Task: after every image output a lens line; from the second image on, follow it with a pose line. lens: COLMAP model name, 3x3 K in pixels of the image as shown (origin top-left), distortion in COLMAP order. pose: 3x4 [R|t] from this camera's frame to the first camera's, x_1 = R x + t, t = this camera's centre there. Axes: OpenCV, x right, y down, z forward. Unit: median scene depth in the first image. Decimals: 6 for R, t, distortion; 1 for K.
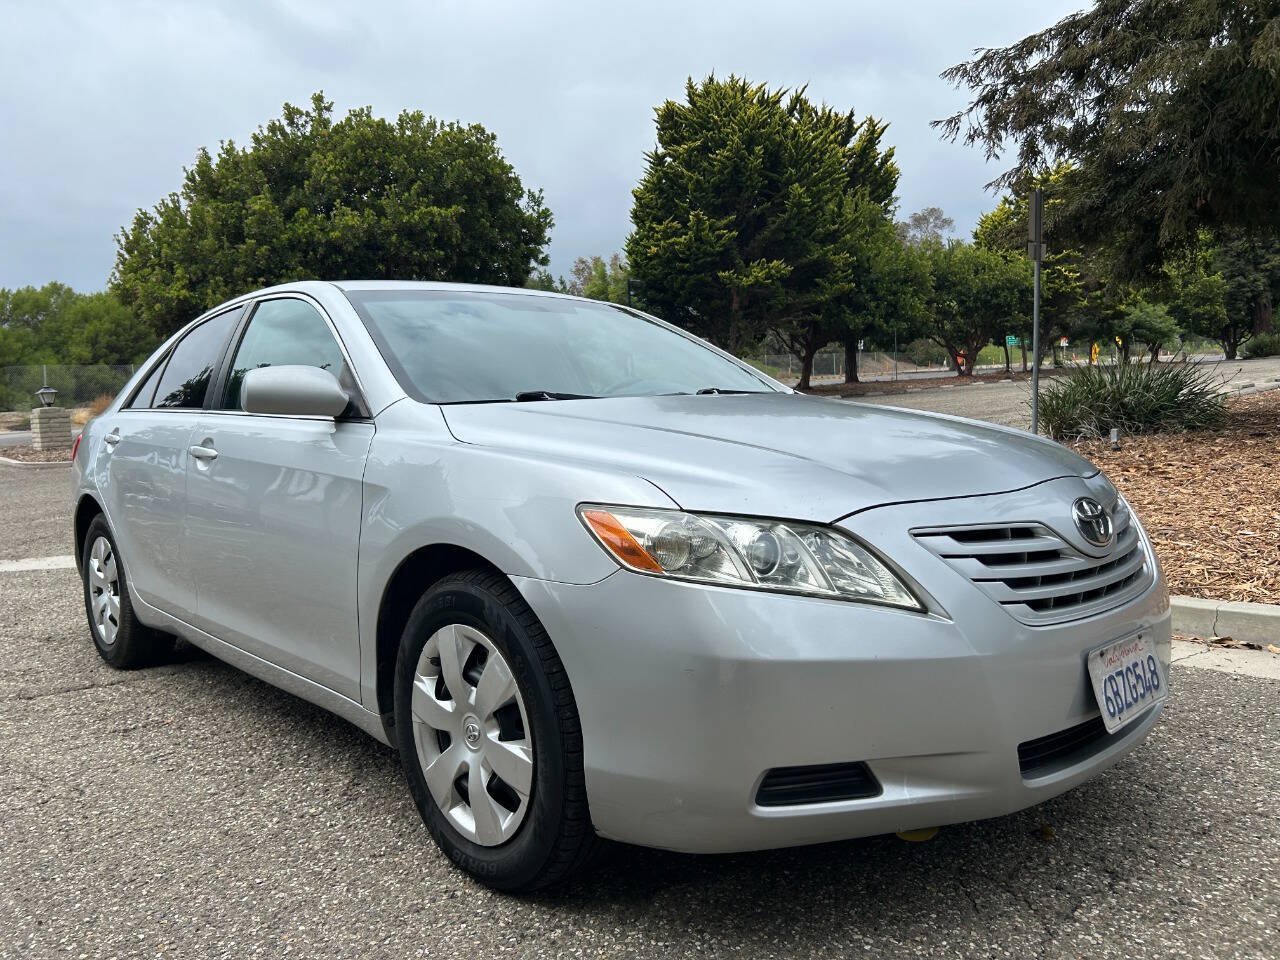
lens RADIAL K [[970.8, 0, 640.7], [0, 970.8, 476.3], [0, 0, 1]] dist [0.048612, -0.057212]
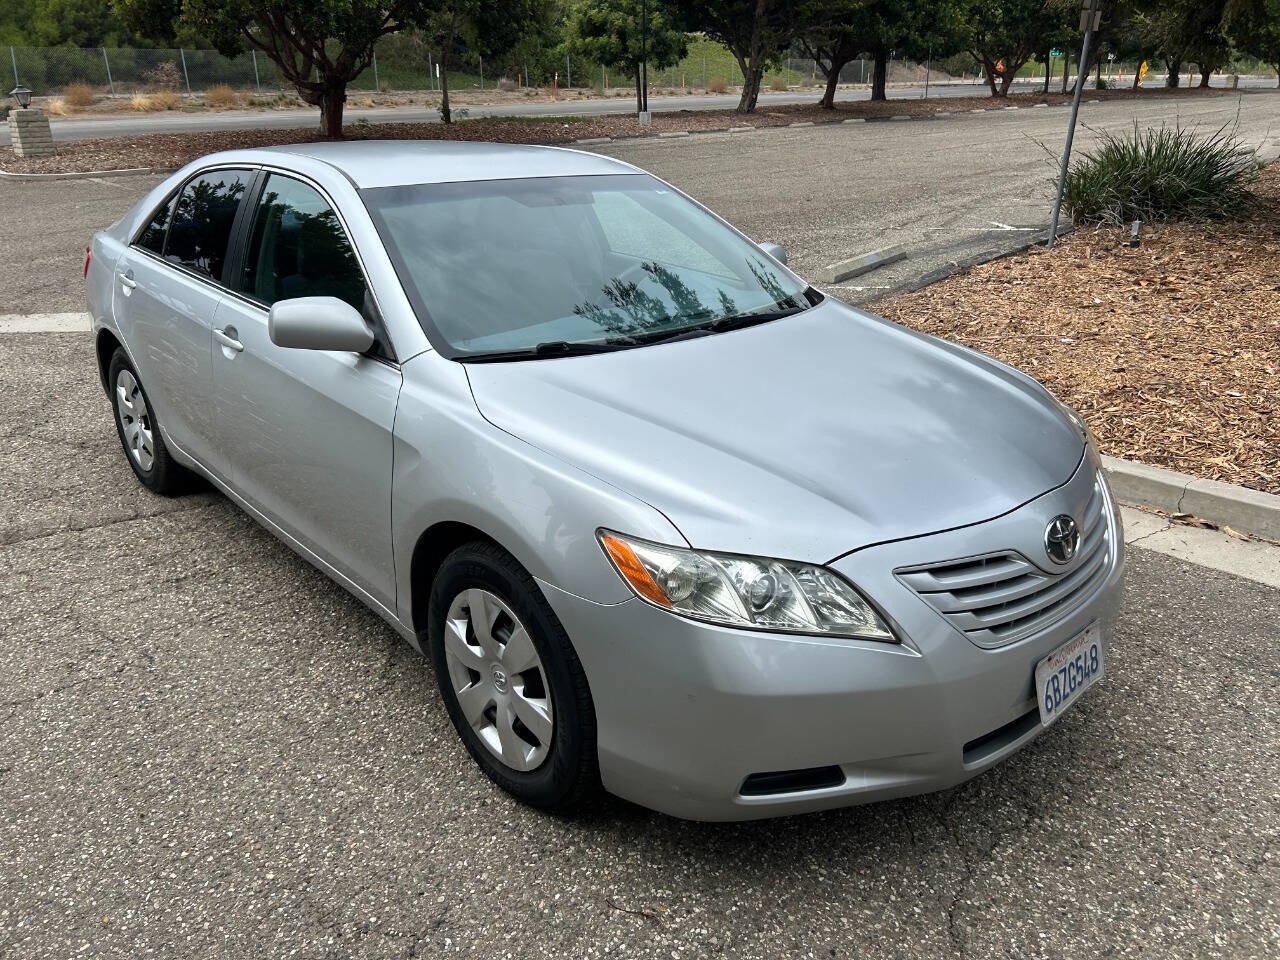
lens RADIAL K [[970.8, 0, 644.7], [0, 970.8, 473.9], [0, 0, 1]] dist [0.048612, -0.057212]
pose [[0.999121, 0.040770, 0.009769, -0.005410], [-0.041857, 0.956812, 0.287679, -0.076611], [0.002382, -0.287835, 0.957677, -0.008789]]
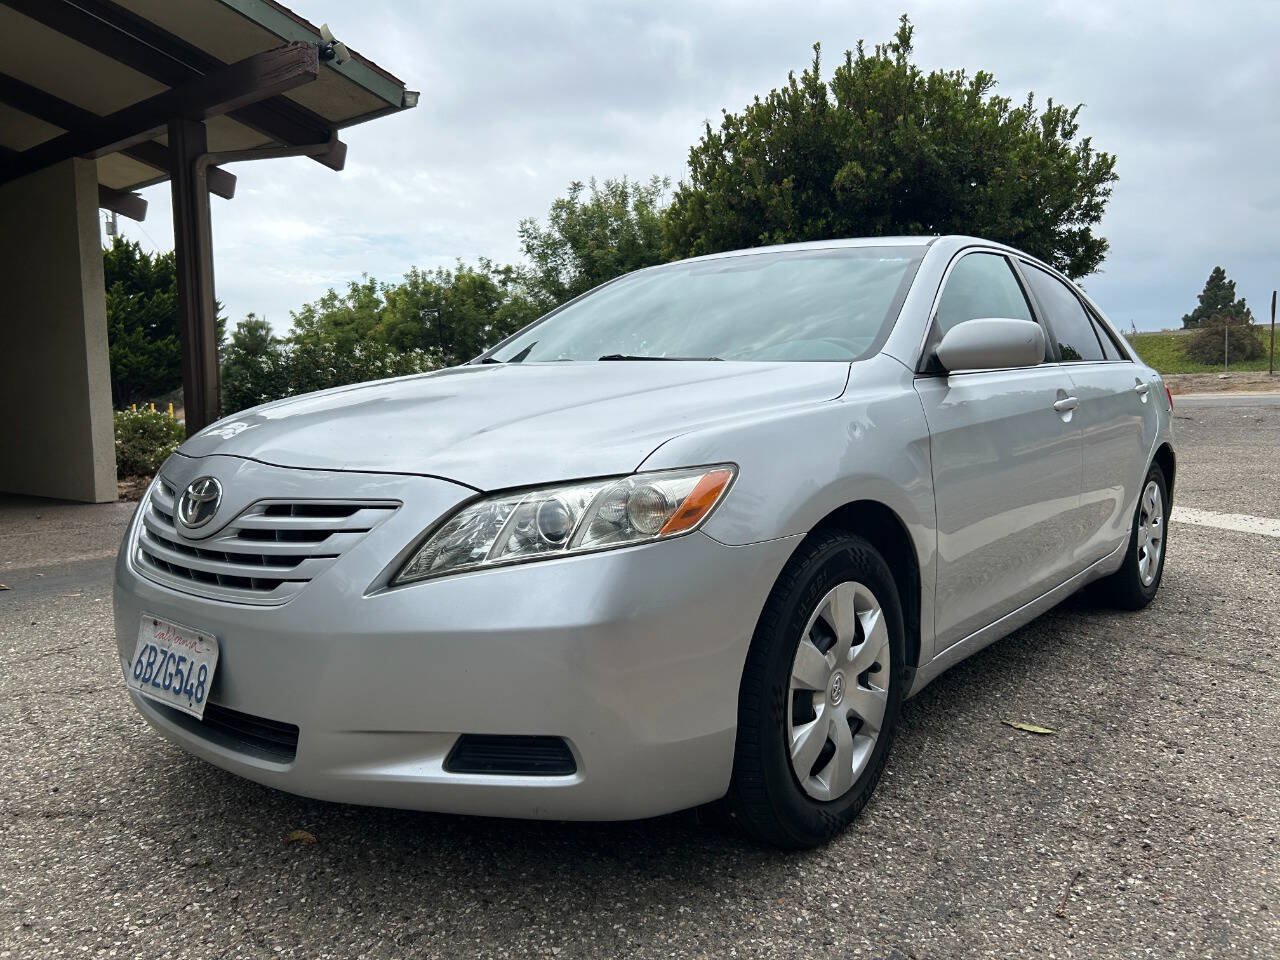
lens RADIAL K [[970.8, 0, 628.4], [0, 970.8, 485.3], [0, 0, 1]] dist [0.048612, -0.057212]
pose [[0.128485, 0.137888, -0.982079, 0.347233], [-0.074963, 0.988804, 0.129025, -0.030008], [0.988874, 0.057041, 0.137383, 0.305319]]
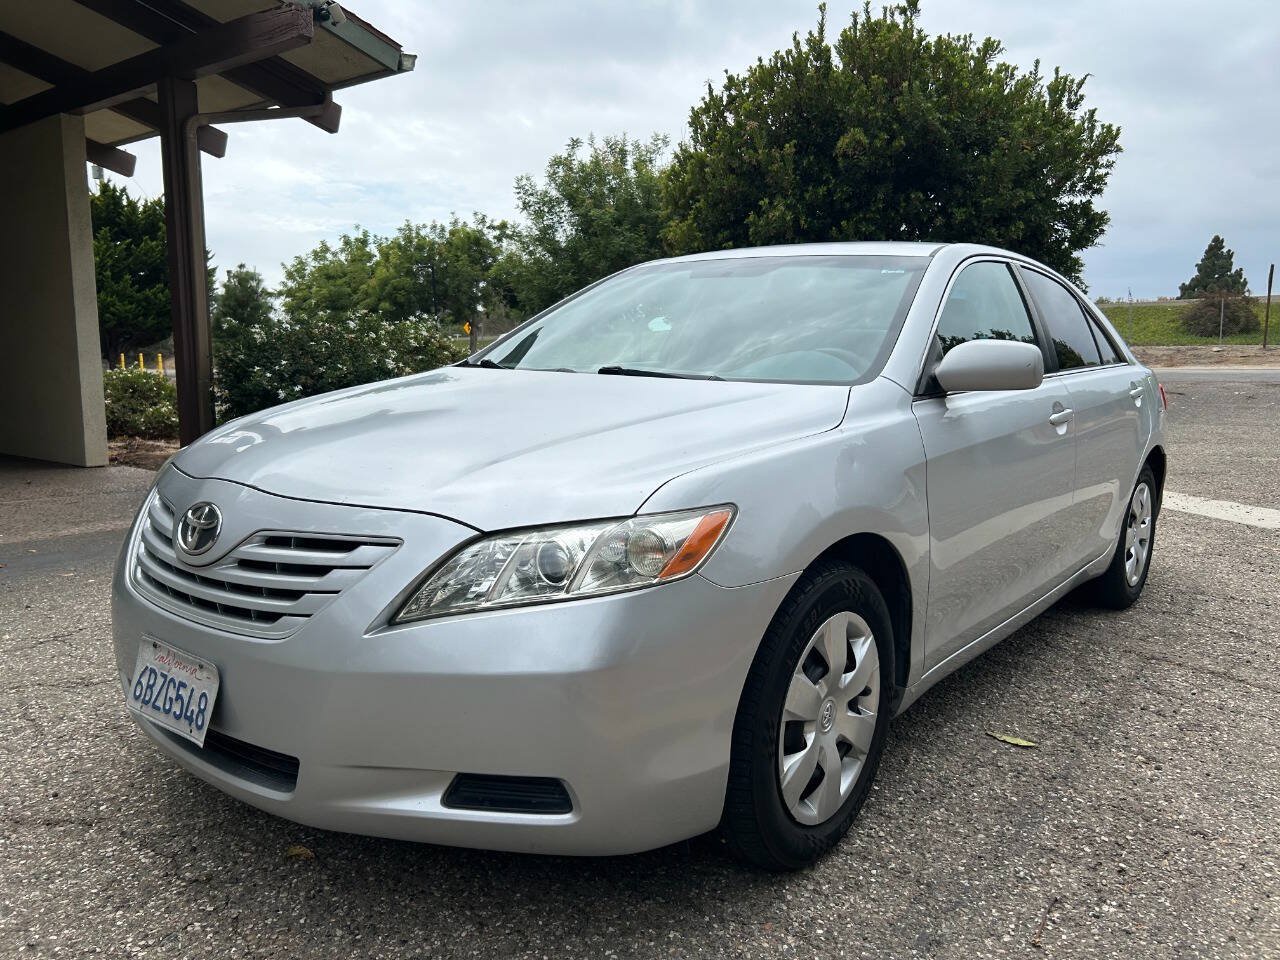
lens RADIAL K [[970.8, 0, 634.4], [0, 970.8, 491.8], [0, 0, 1]] dist [0.048612, -0.057212]
pose [[0.138932, 0.189483, -0.972005, 0.345589], [-0.095832, 0.979490, 0.177244, -0.047826], [0.985654, 0.068525, 0.154241, 0.302394]]
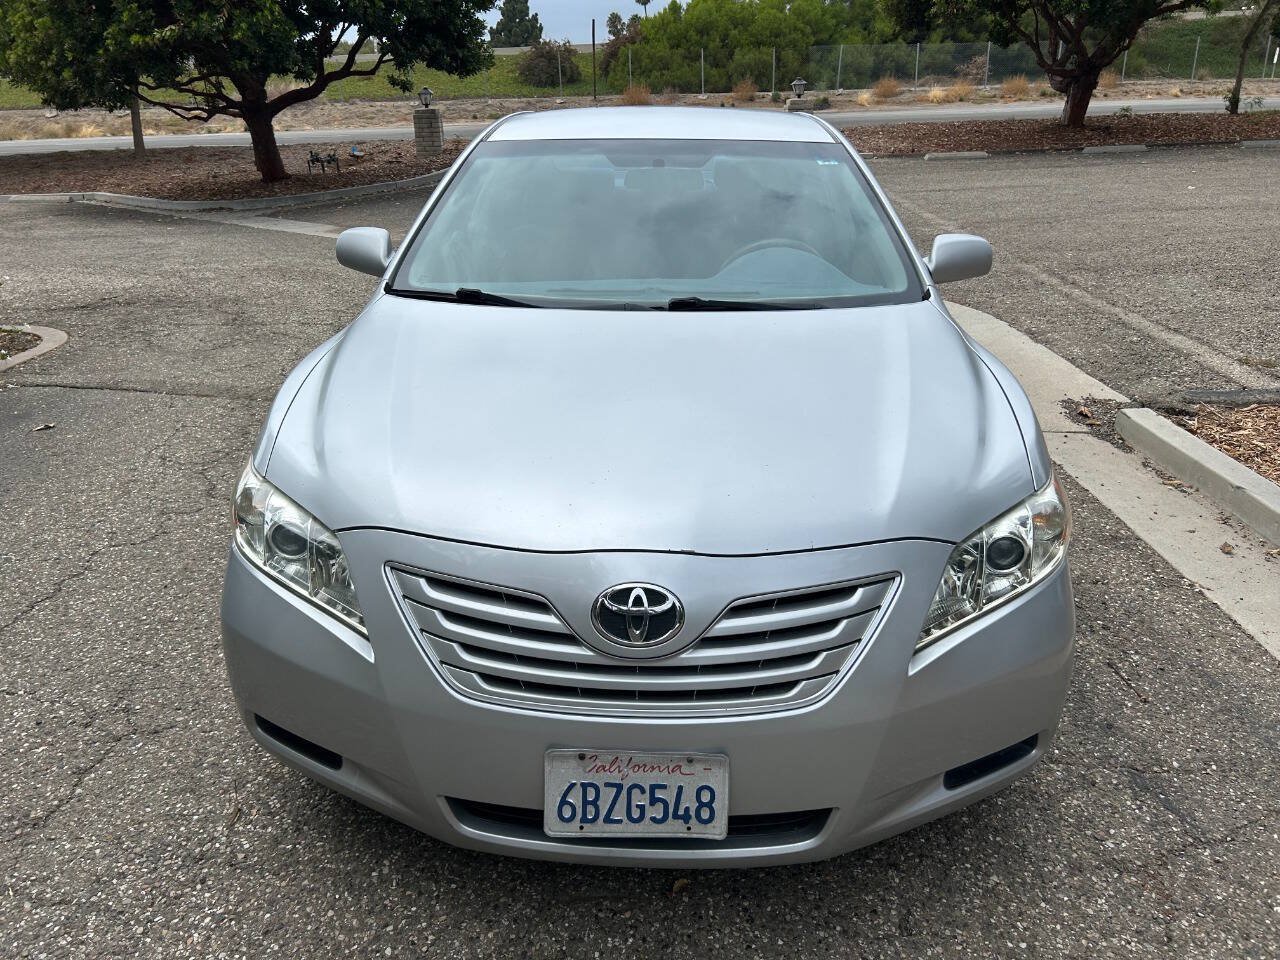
lens RADIAL K [[970.8, 0, 635.2], [0, 970.8, 473.7], [0, 0, 1]] dist [0.048612, -0.057212]
pose [[0.708045, 0.291268, -0.643300, 0.226382], [-0.078225, 0.937719, 0.338473, -0.081526], [0.701821, -0.189332, 0.686732, 0.109037]]
